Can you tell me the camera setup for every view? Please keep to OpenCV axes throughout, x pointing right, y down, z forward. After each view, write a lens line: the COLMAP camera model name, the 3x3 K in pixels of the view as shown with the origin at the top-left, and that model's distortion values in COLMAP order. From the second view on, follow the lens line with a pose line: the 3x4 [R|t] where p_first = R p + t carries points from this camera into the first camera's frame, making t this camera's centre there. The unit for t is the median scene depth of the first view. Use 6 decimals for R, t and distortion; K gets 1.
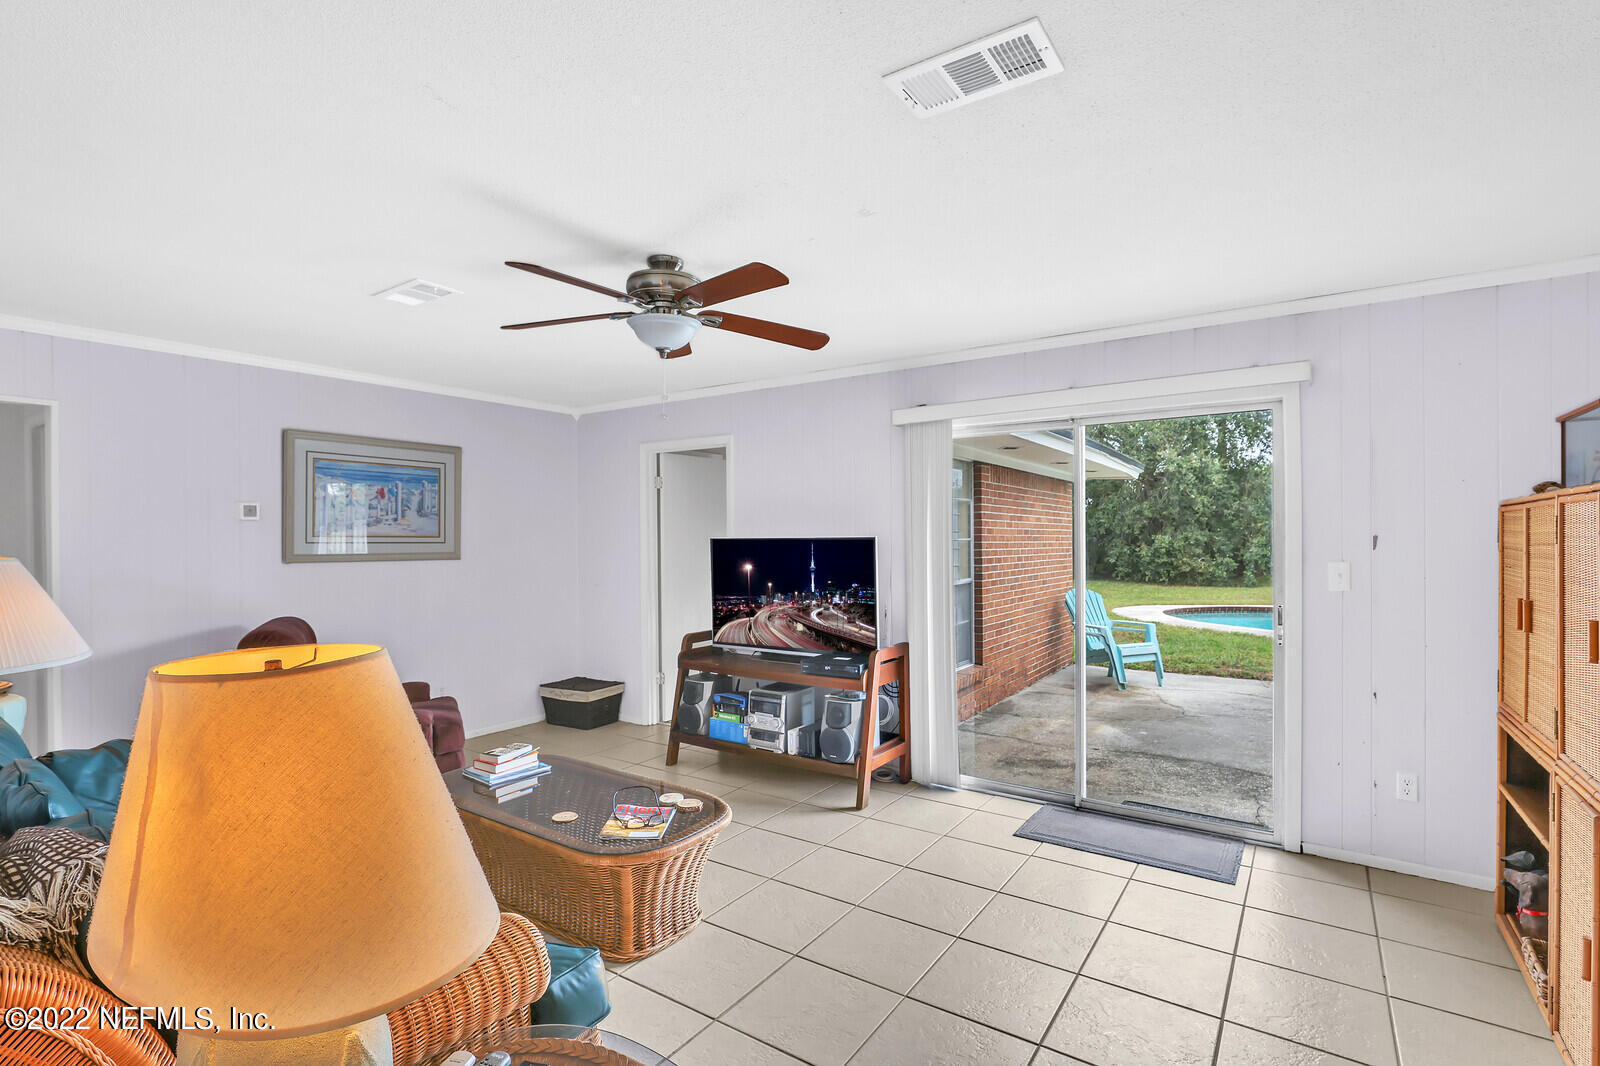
lens RADIAL K [[764.7, 0, 799.1], [0, 764.7, 542.3], [0, 0, 1]] dist [-0.000429, 0.000020]
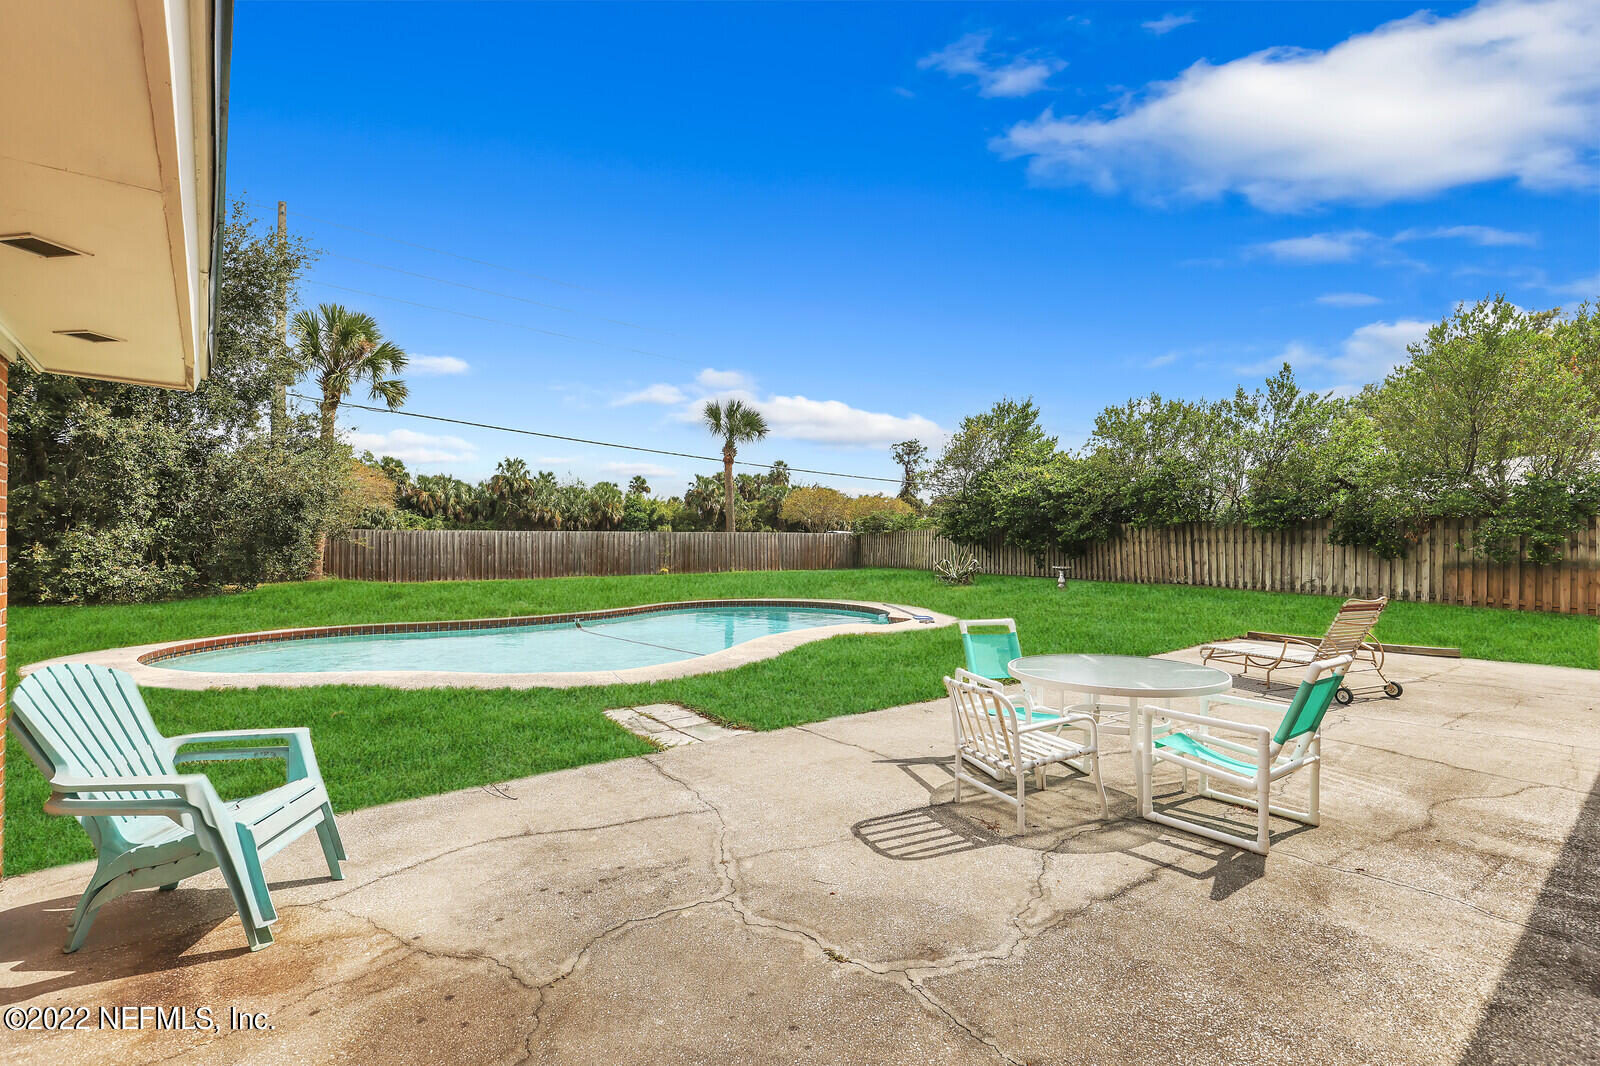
lens RADIAL K [[741.1, 0, 800.0], [0, 741.1, 533.0], [0, 0, 1]] dist [-0.013566, 0.000722]
pose [[0.295177, 0.022093, 0.955187, 0.055489], [-0.003465, 0.999751, -0.022053, 0.002842], [-0.955436, 0.003200, 0.295180, 0.217628]]
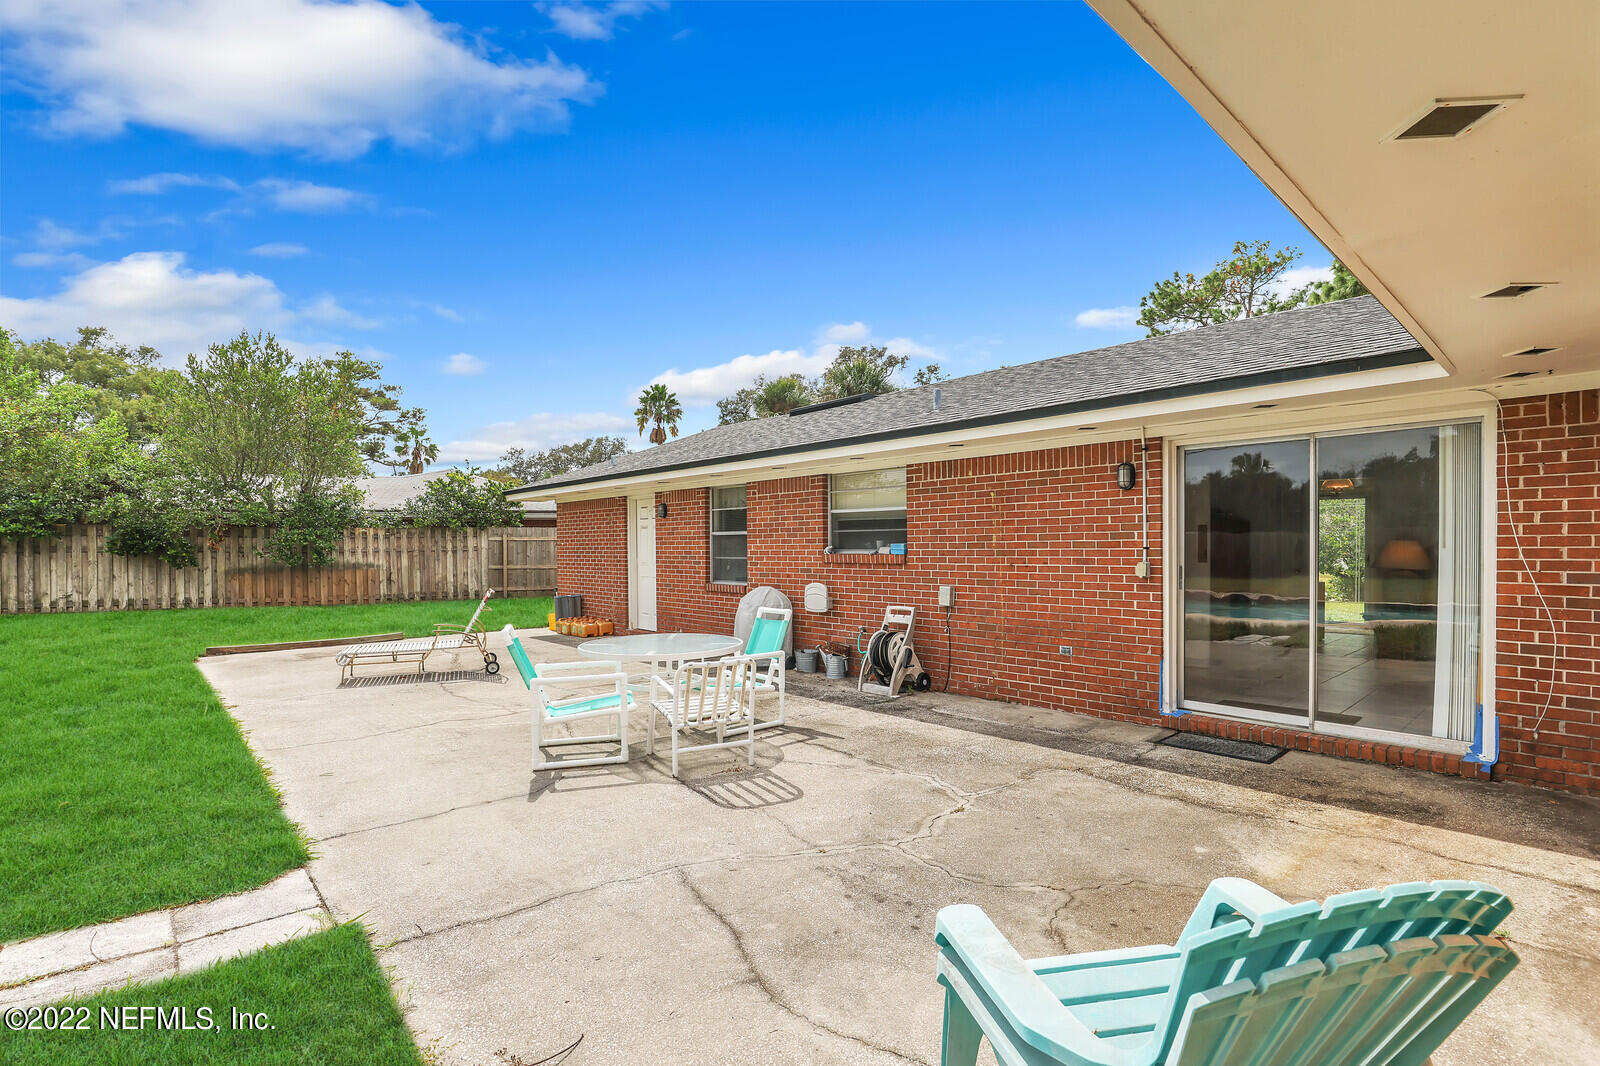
lens RADIAL K [[749.7, 0, 791.2], [0, 749.7, 555.5], [0, 0, 1]] dist [-0.024825, 0.012307]
pose [[-0.969895, 0.016480, 0.242965, 0.156550], [0.019790, 0.999742, 0.011188, 0.002786], [-0.242717, 0.015660, -0.969971, 0.415601]]
